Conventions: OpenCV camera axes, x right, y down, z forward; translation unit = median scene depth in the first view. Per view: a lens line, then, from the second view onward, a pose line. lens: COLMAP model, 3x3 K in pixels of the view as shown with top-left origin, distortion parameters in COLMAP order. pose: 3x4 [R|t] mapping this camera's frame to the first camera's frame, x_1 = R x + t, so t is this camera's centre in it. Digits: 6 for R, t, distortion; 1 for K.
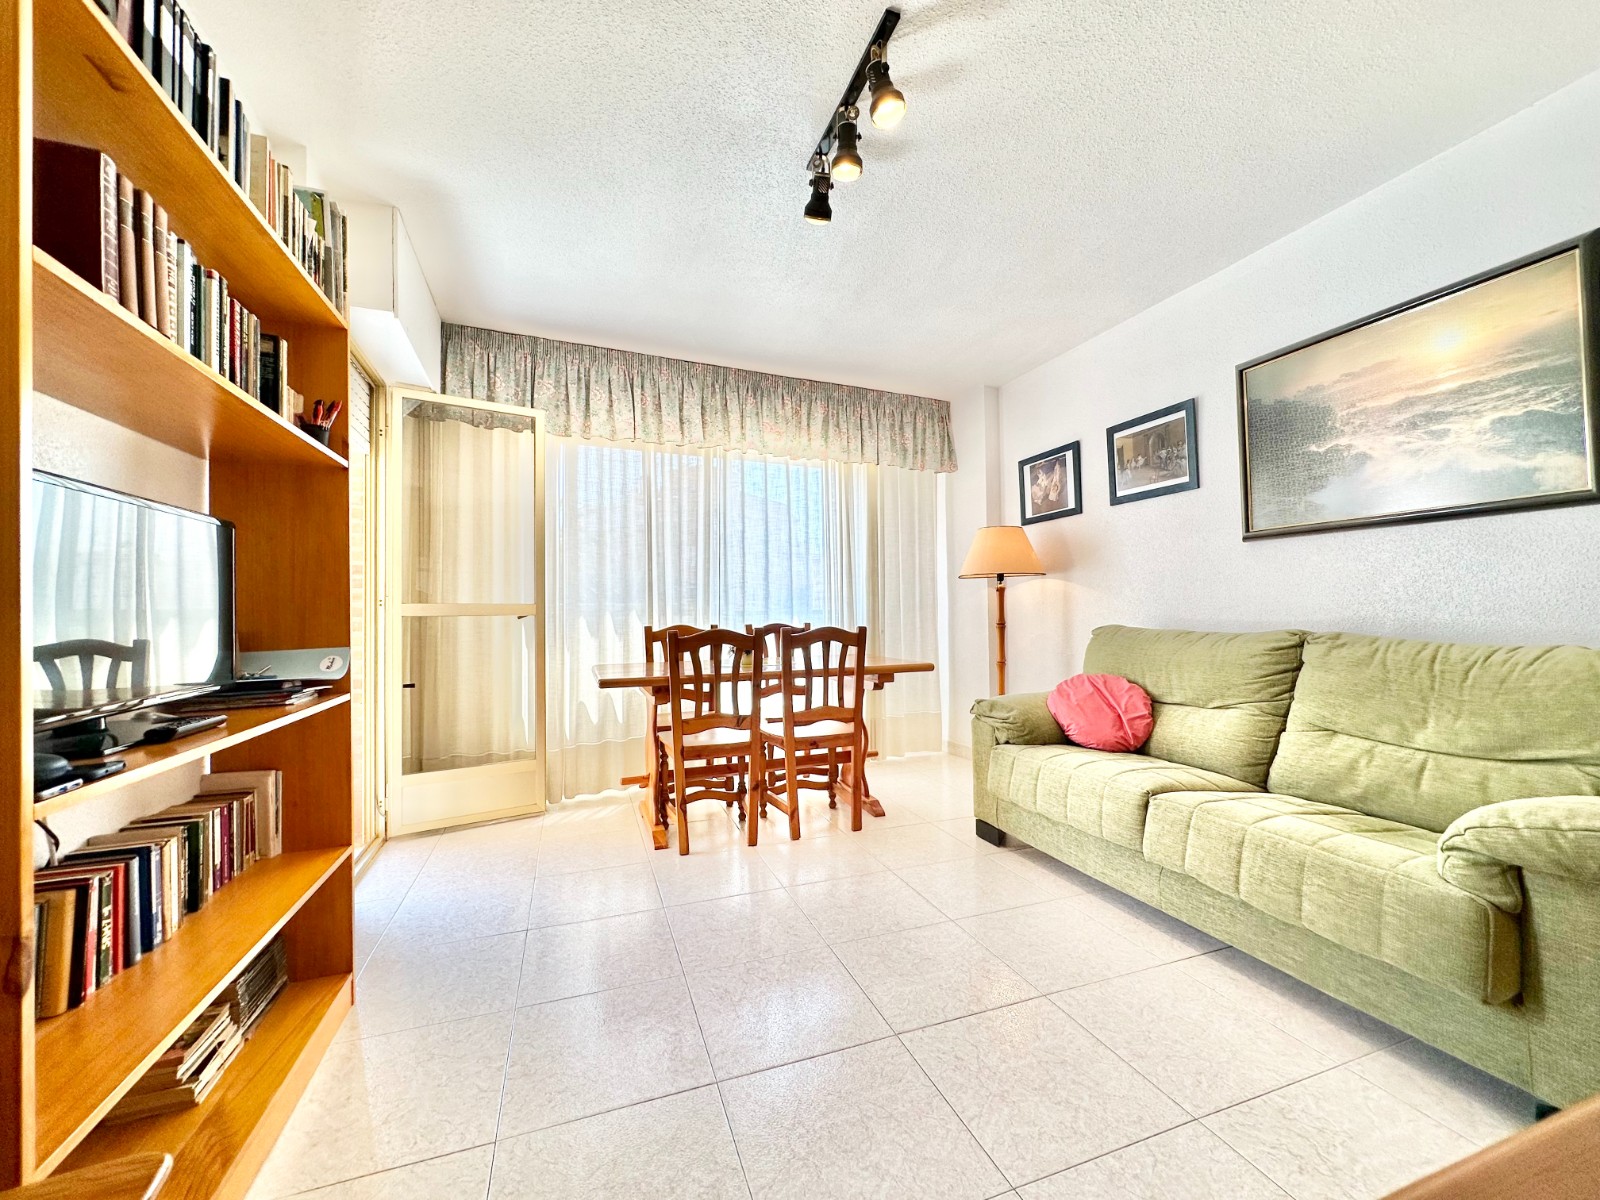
lens RADIAL K [[635.1, 0, 793.5], [0, 635.1, 600.5], [0, 0, 1]] dist [-0.008482, 0.000757]
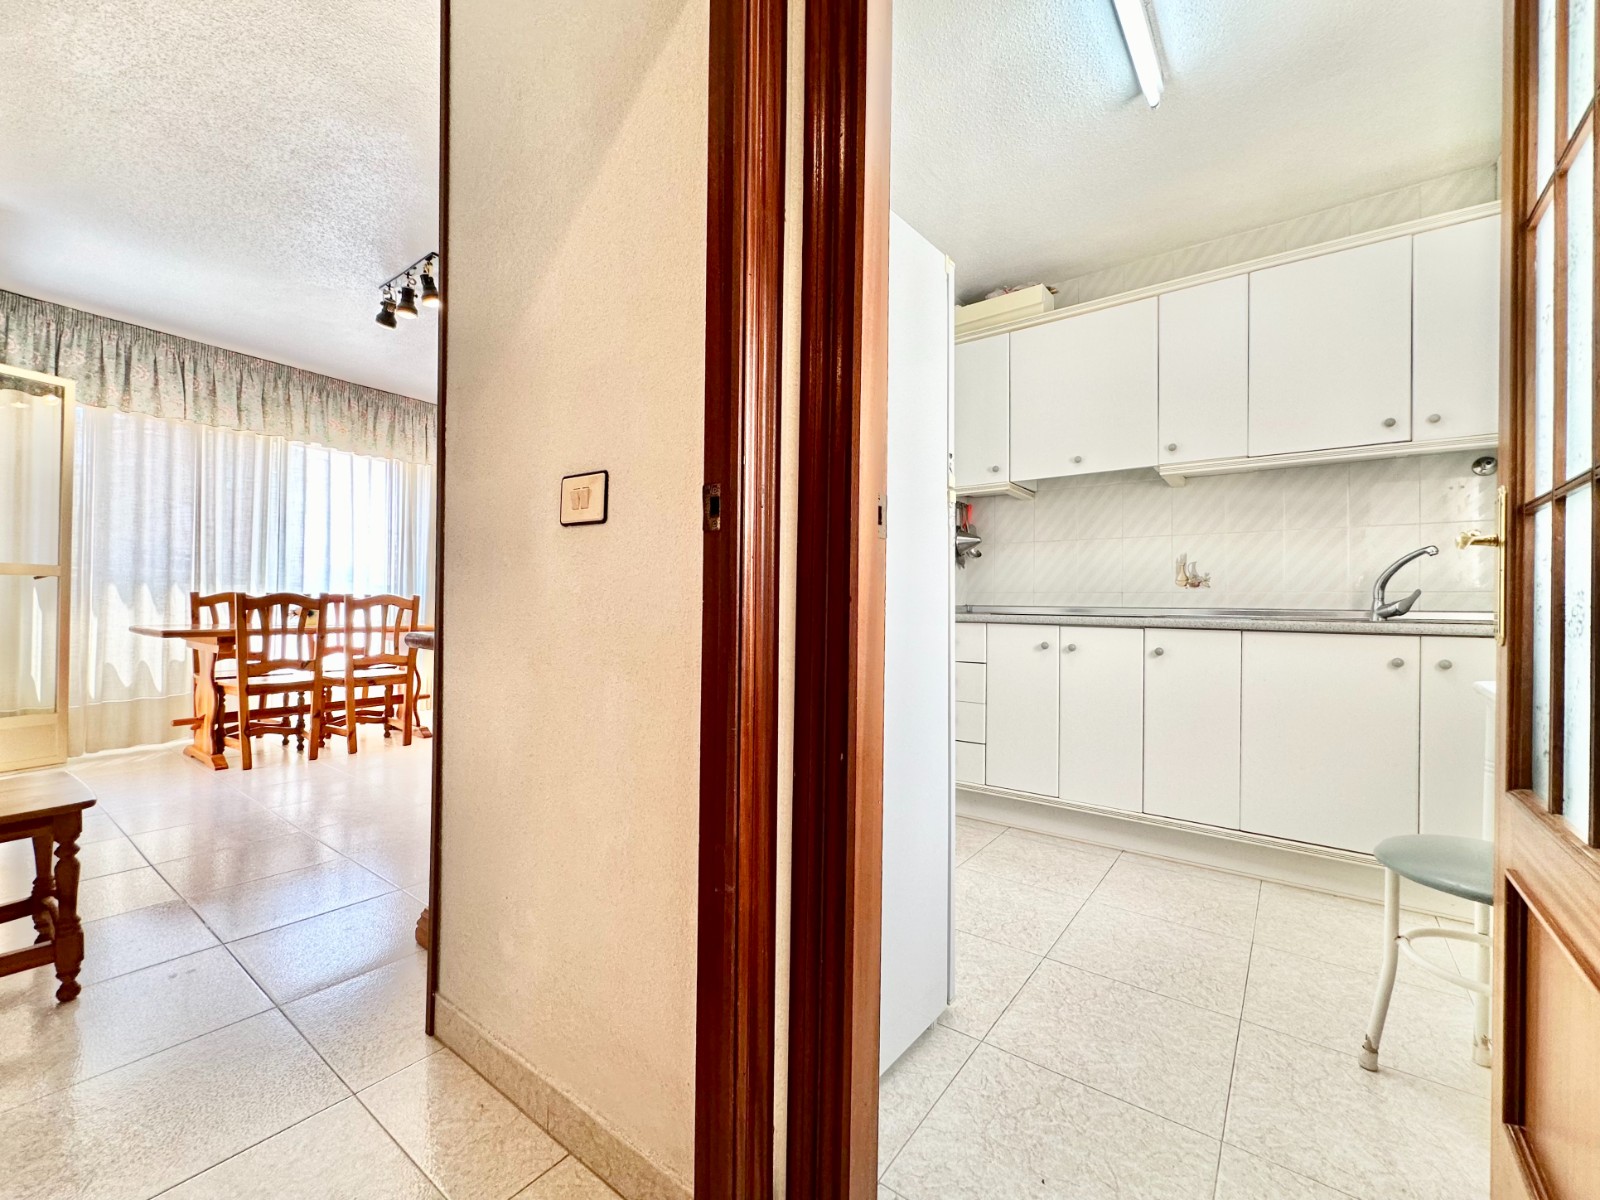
lens RADIAL K [[664.6, 0, 795.0], [0, 664.6, 599.4], [0, 0, 1]] dist [-0.000071, 0.000612]
pose [[0.827699, 0.026297, 0.560555, -0.018790], [-0.033869, 0.999421, 0.003125, 0.017100], [-0.560149, -0.021572, 0.828111, -0.631220]]
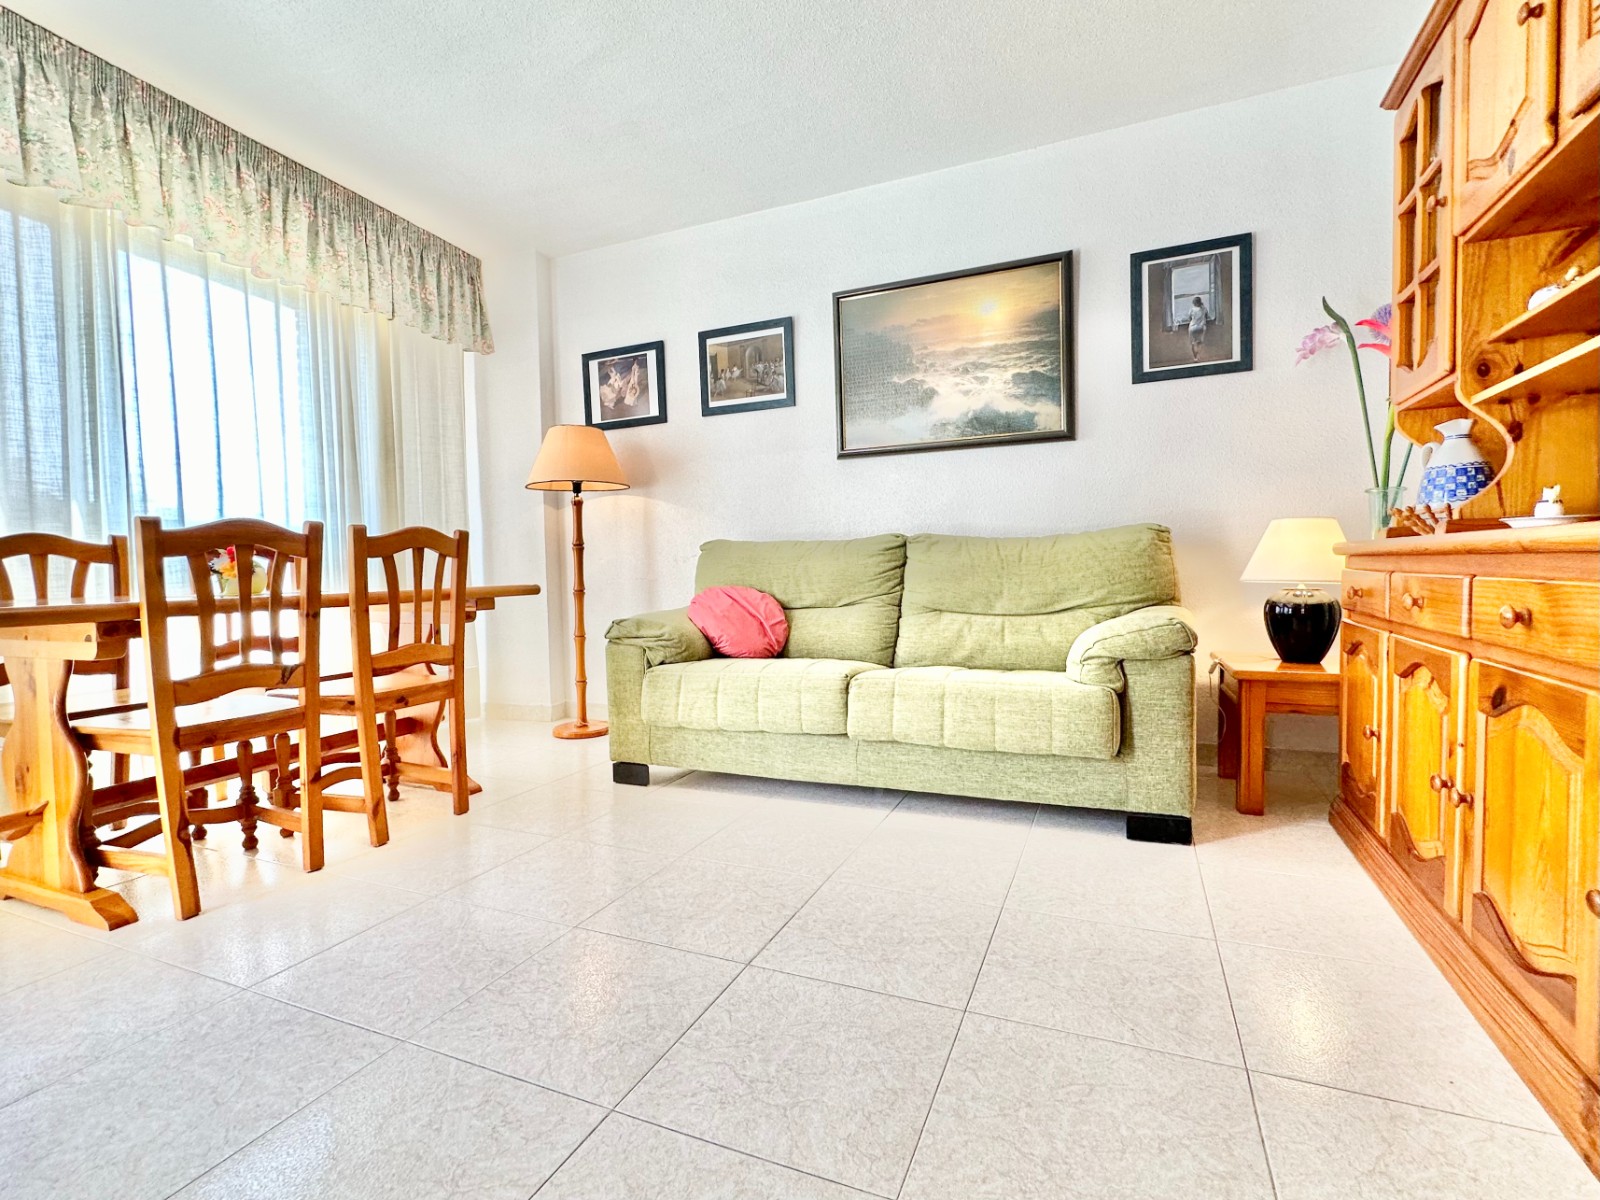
lens RADIAL K [[757.3, 0, 791.0], [0, 757.3, 598.2], [0, 0, 1]] dist [-0.004815, 0.001397]
pose [[0.676739, -0.029480, 0.735632, -0.266757], [-0.000896, 0.999164, 0.040865, 0.080829], [-0.736222, -0.028314, 0.676147, 0.148276]]
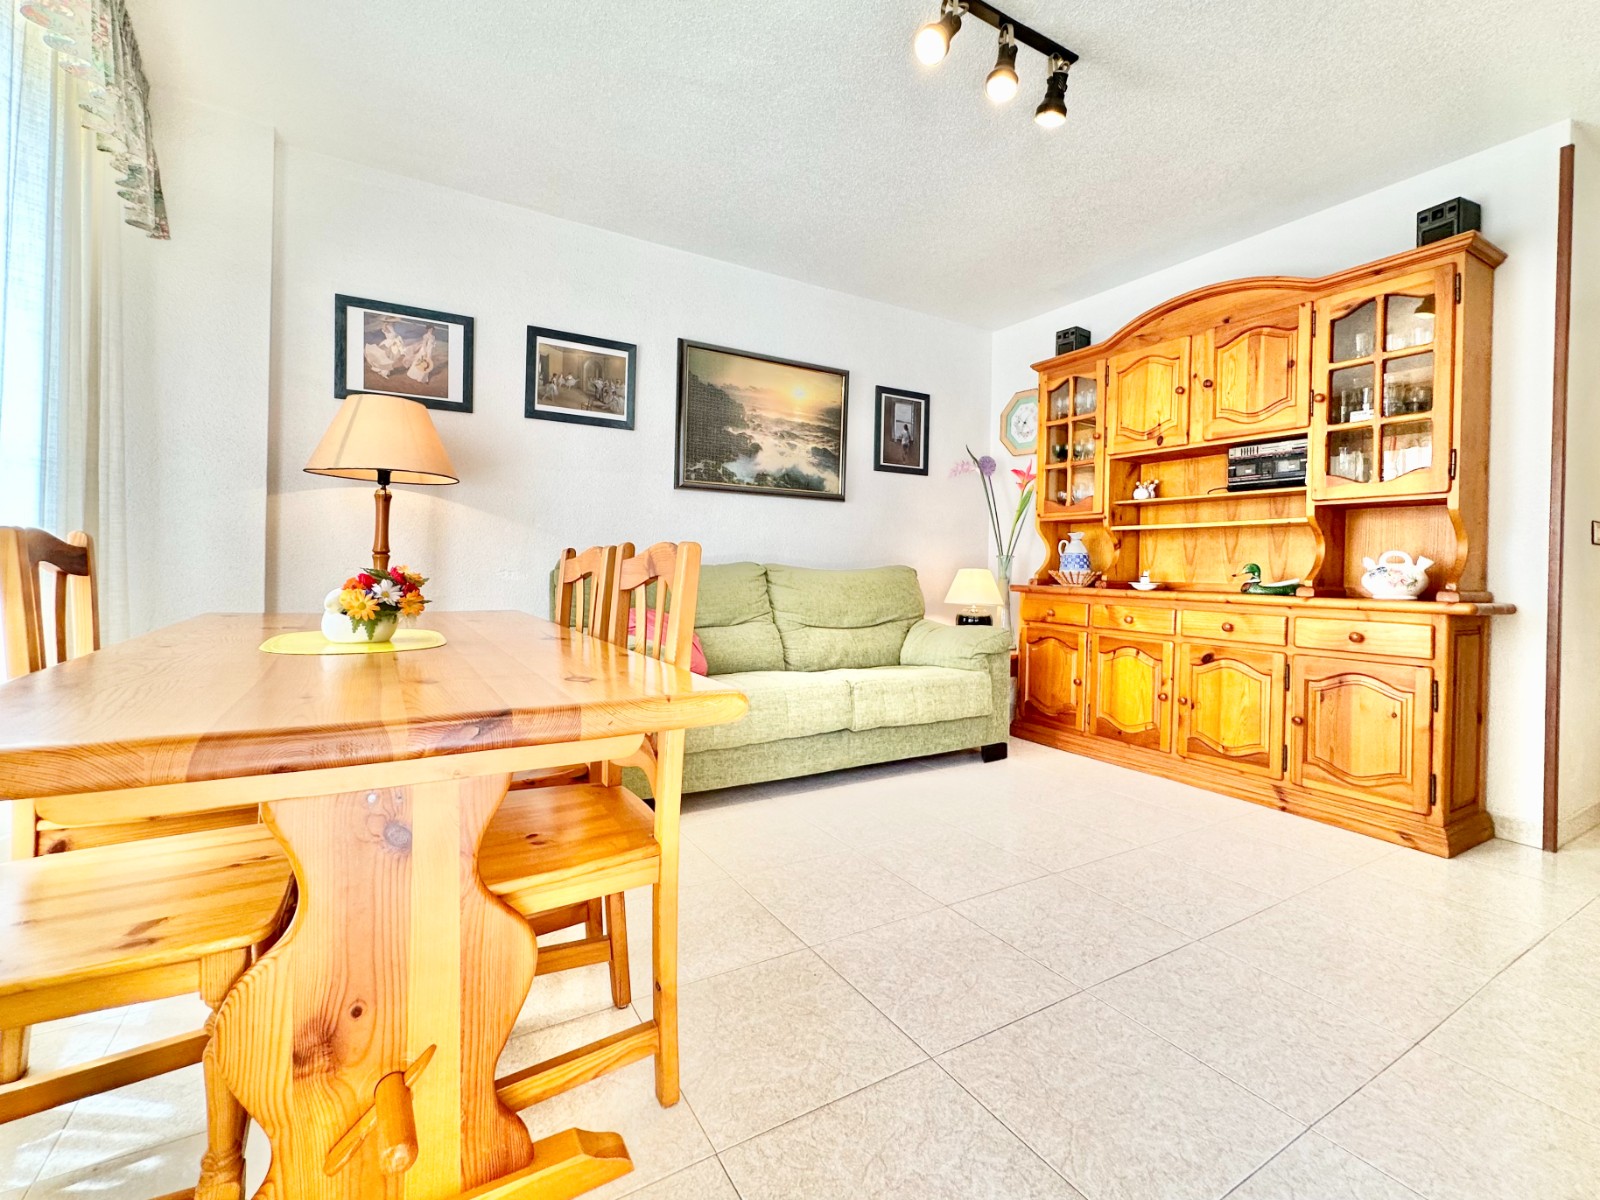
lens RADIAL K [[715.4, 0, 808.5], [0, 715.4, 574.3], [0, 0, 1]] dist [-0.005203, -0.000313]
pose [[-0.215556, 0.001335, 0.976491, -0.565487], [-0.034312, 0.999371, -0.008940, 0.061743], [-0.975889, -0.035433, -0.215374, 0.904497]]
